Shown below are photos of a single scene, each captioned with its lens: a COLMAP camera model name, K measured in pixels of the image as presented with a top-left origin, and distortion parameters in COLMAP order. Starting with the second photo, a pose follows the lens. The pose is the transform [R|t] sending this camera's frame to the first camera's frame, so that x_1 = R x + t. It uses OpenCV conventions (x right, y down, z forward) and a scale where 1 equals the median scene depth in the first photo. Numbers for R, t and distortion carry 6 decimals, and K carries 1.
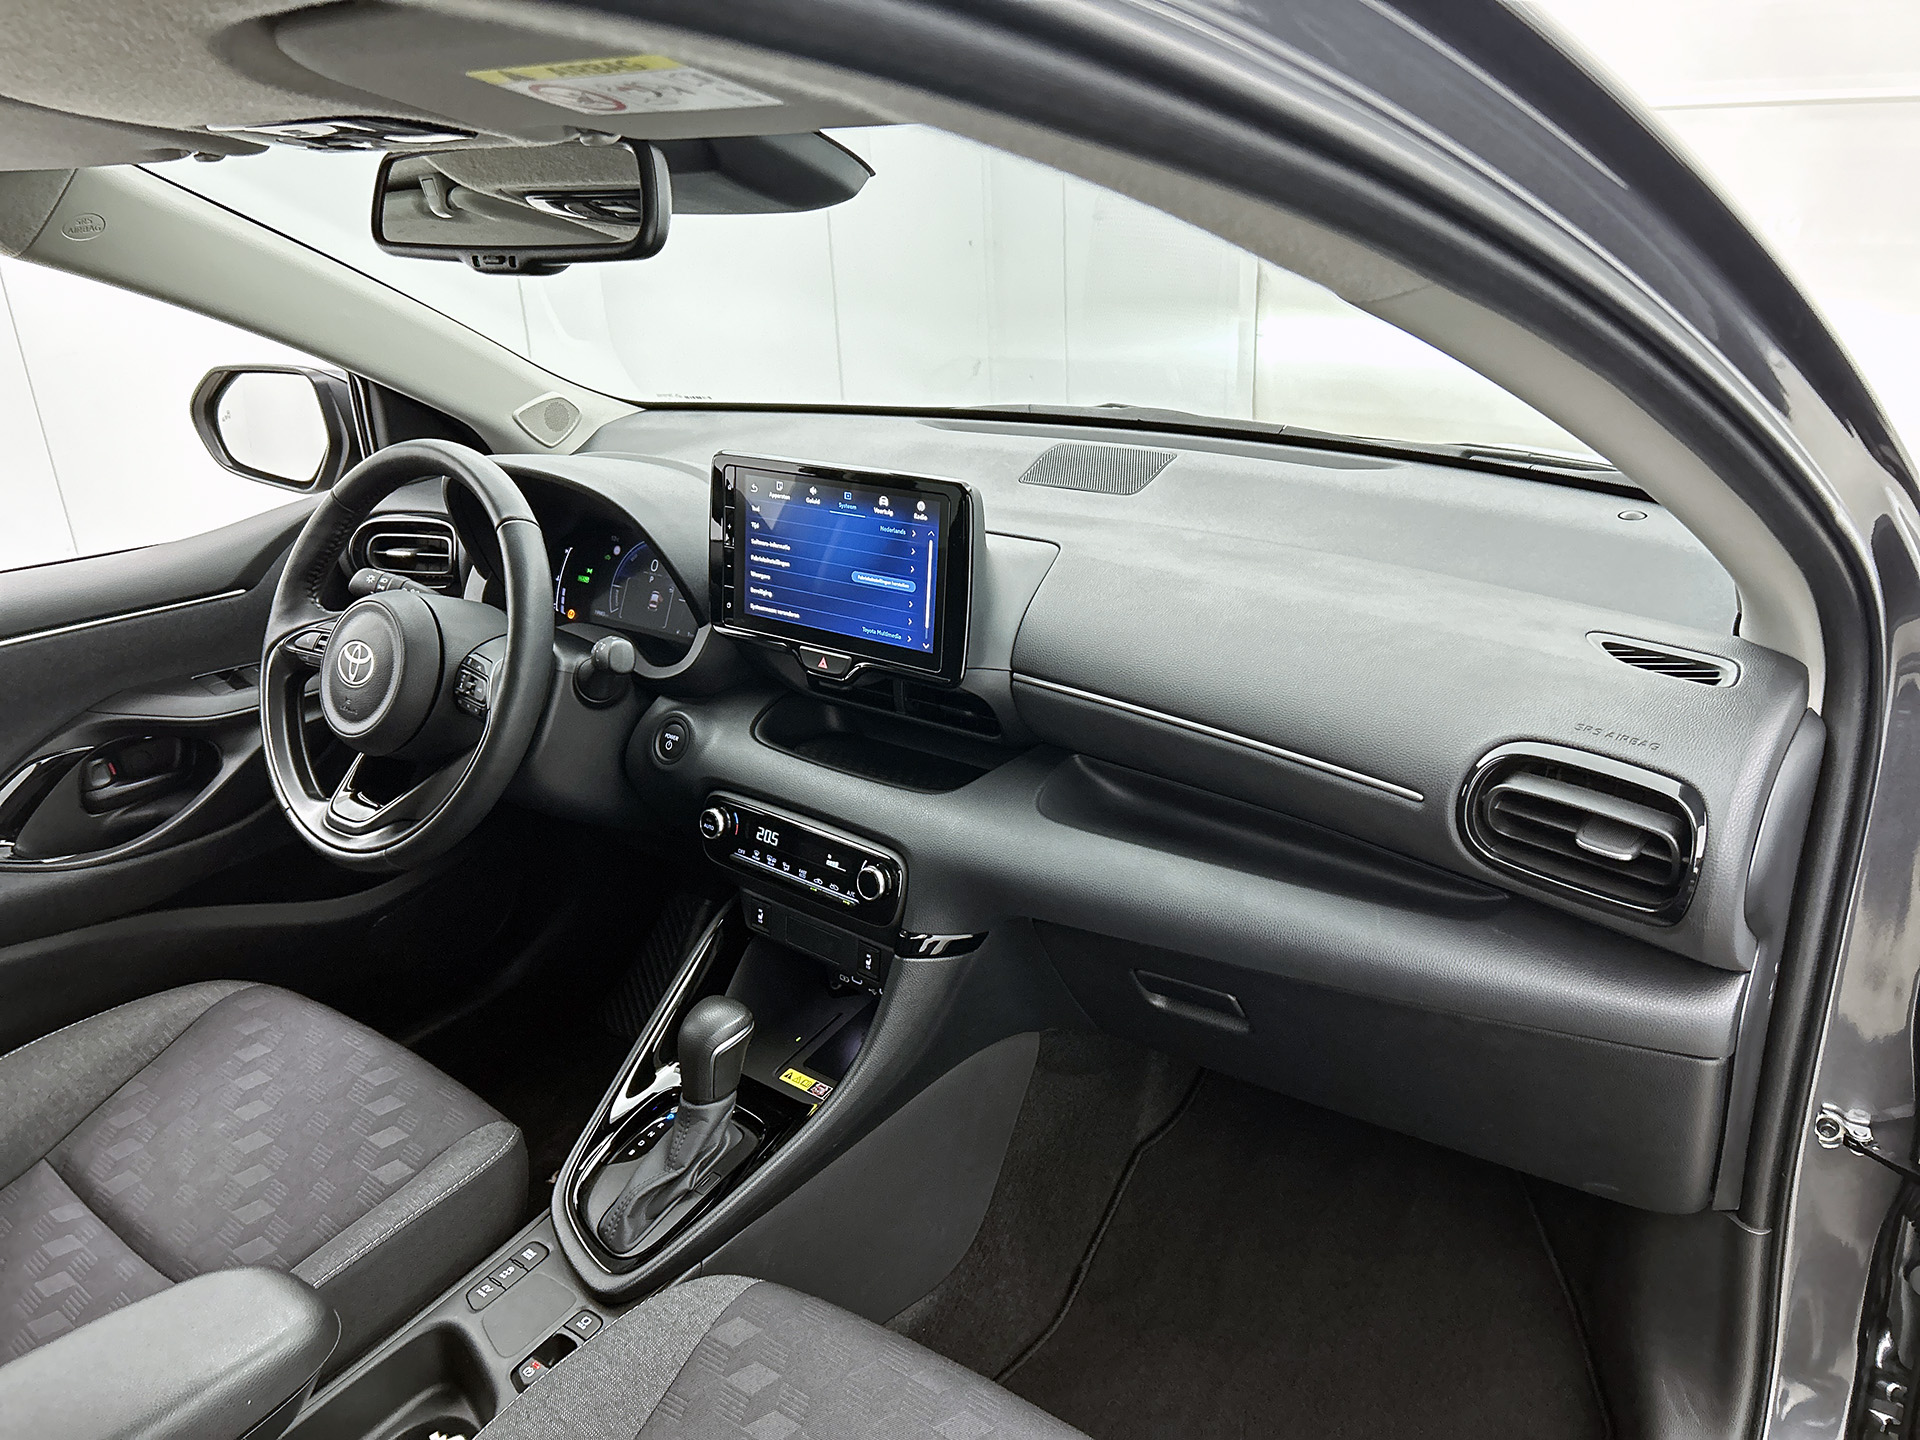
lens RADIAL K [[1483.6, 0, 995.7], [0, 1483.6, 722.2], [0, 0, 1]] dist [0.009960, -0.012253]
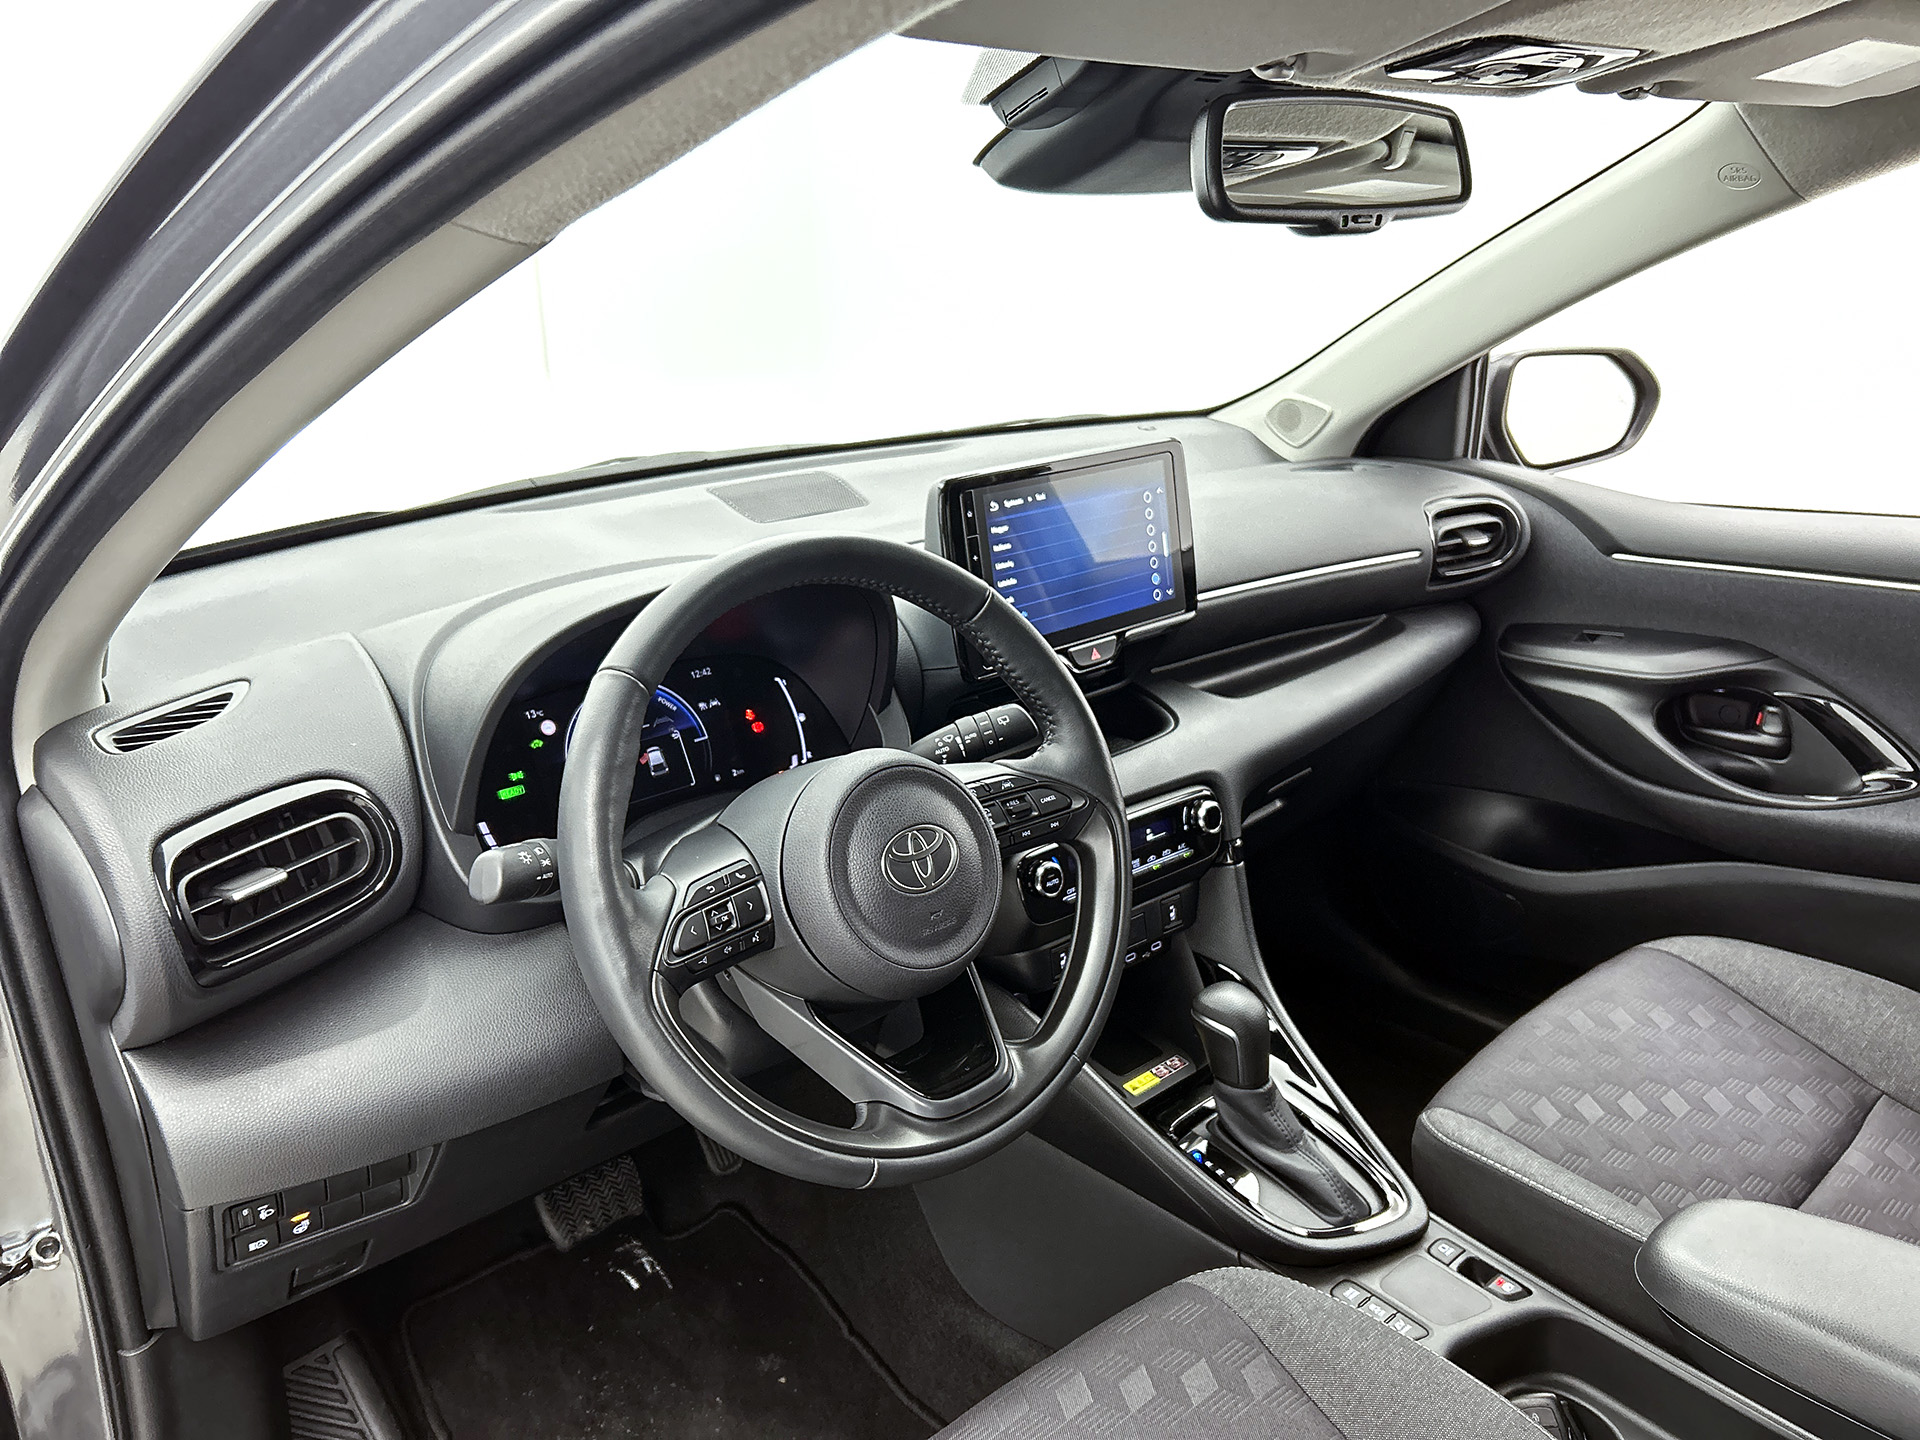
lens RADIAL K [[1483.6, 0, 995.7], [0, 1483.6, 722.2], [0, 0, 1]] dist [0.009960, -0.012253]
pose [[0.178286, -0.291312, 0.939868, -1.073384], [0.374145, 0.903497, 0.209067, -0.230919], [-0.910071, 0.314373, 0.270074, 0.801010]]
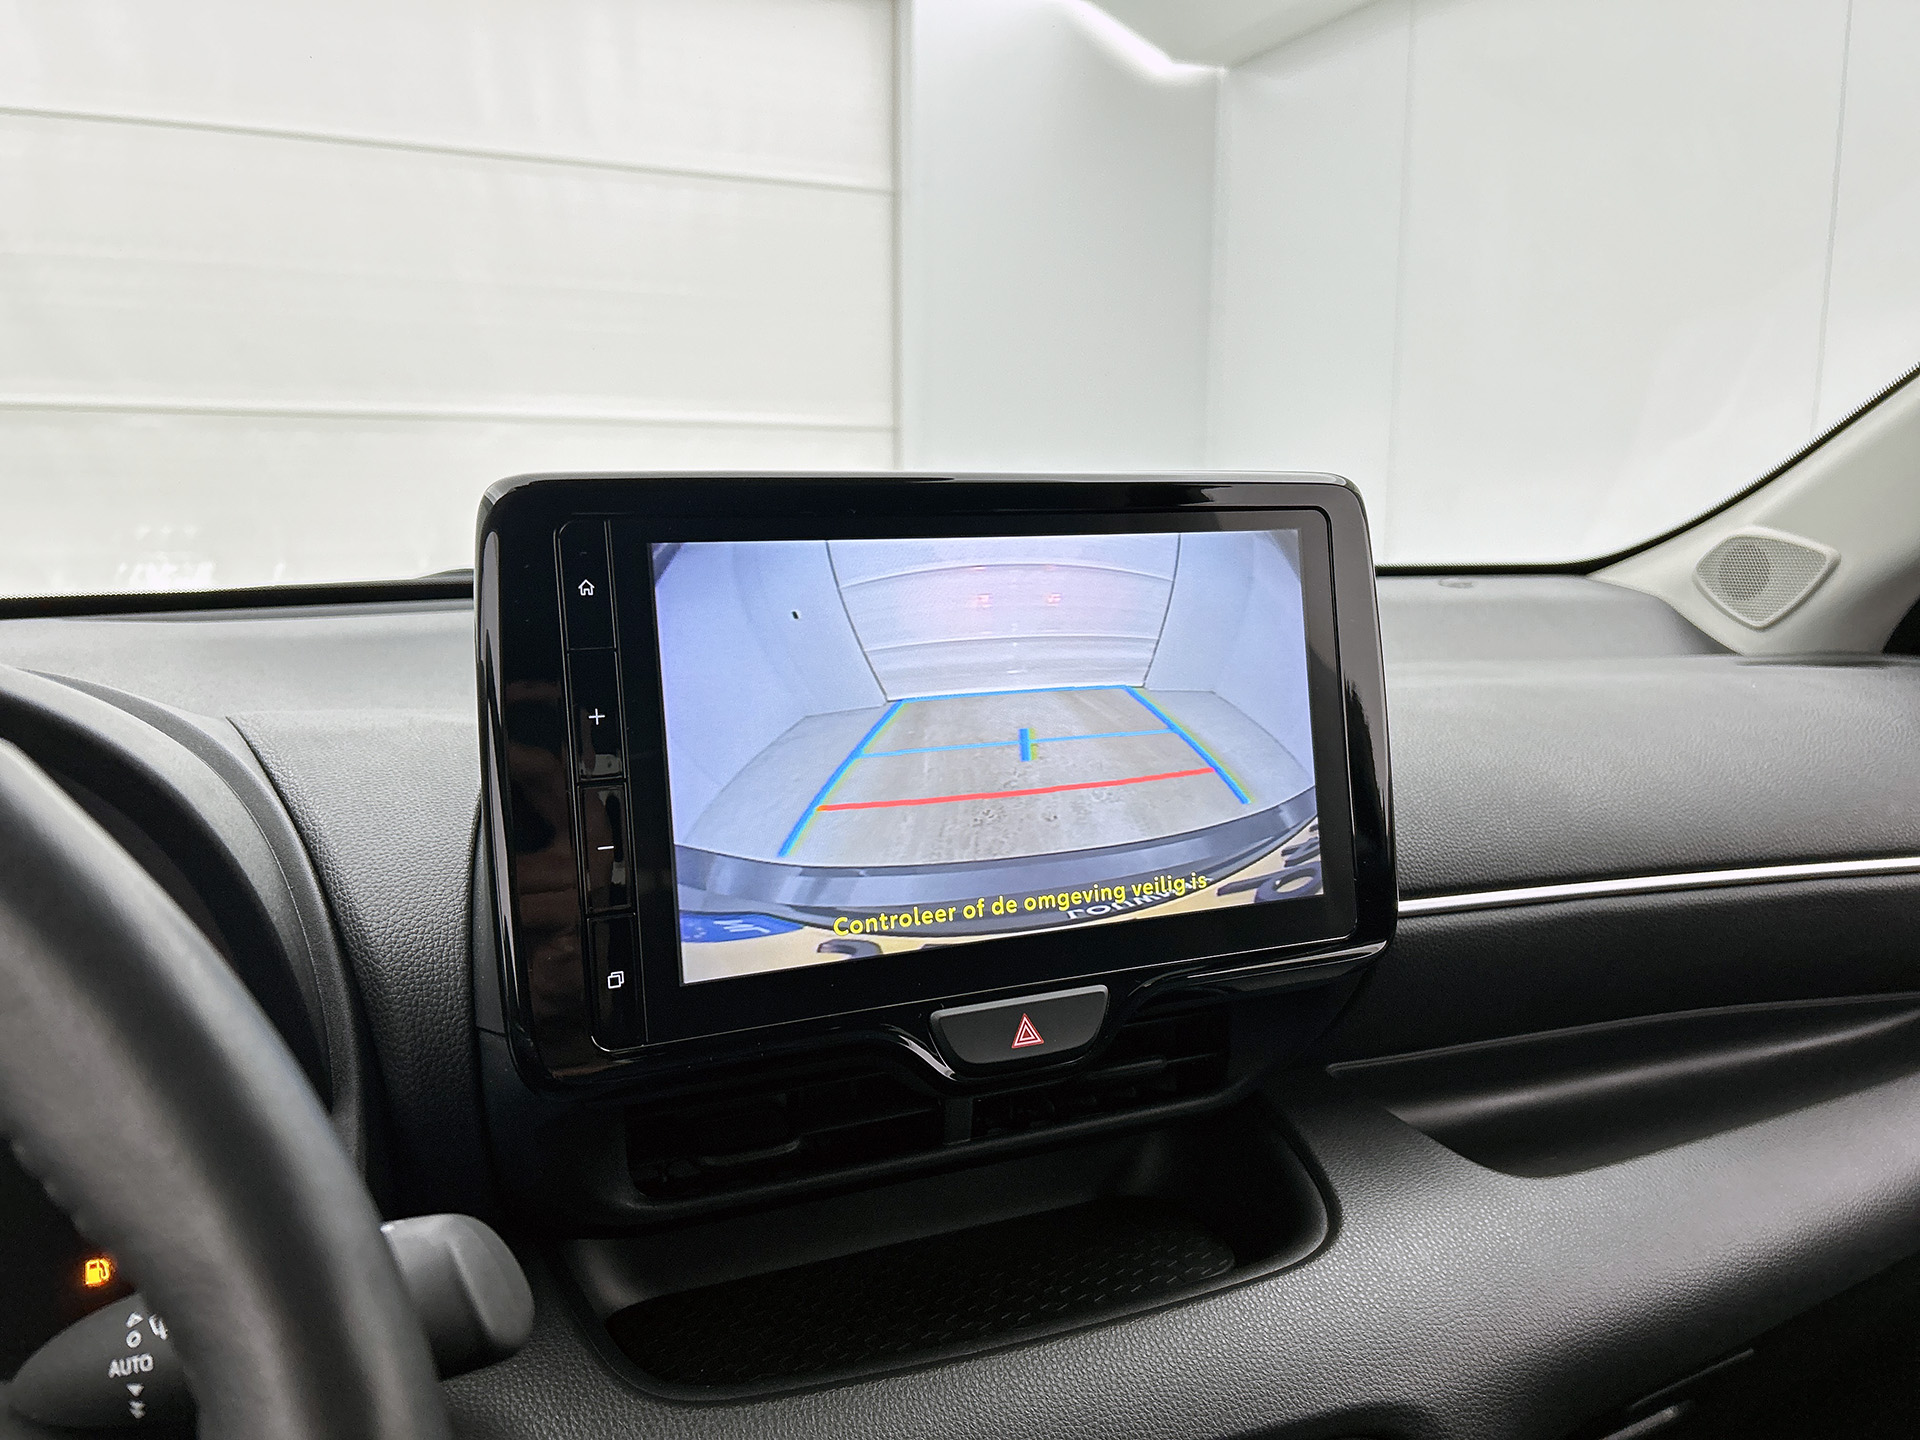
lens RADIAL K [[1483.6, 0, 995.7], [0, 1483.6, 722.2], [0, 0, 1]] dist [0.009960, -0.012253]
pose [[0.477186, -0.096208, 0.873520, -0.416146], [0.316049, 0.946272, -0.068430, -0.086874], [-0.820004, 0.308729, 0.481954, 0.809730]]
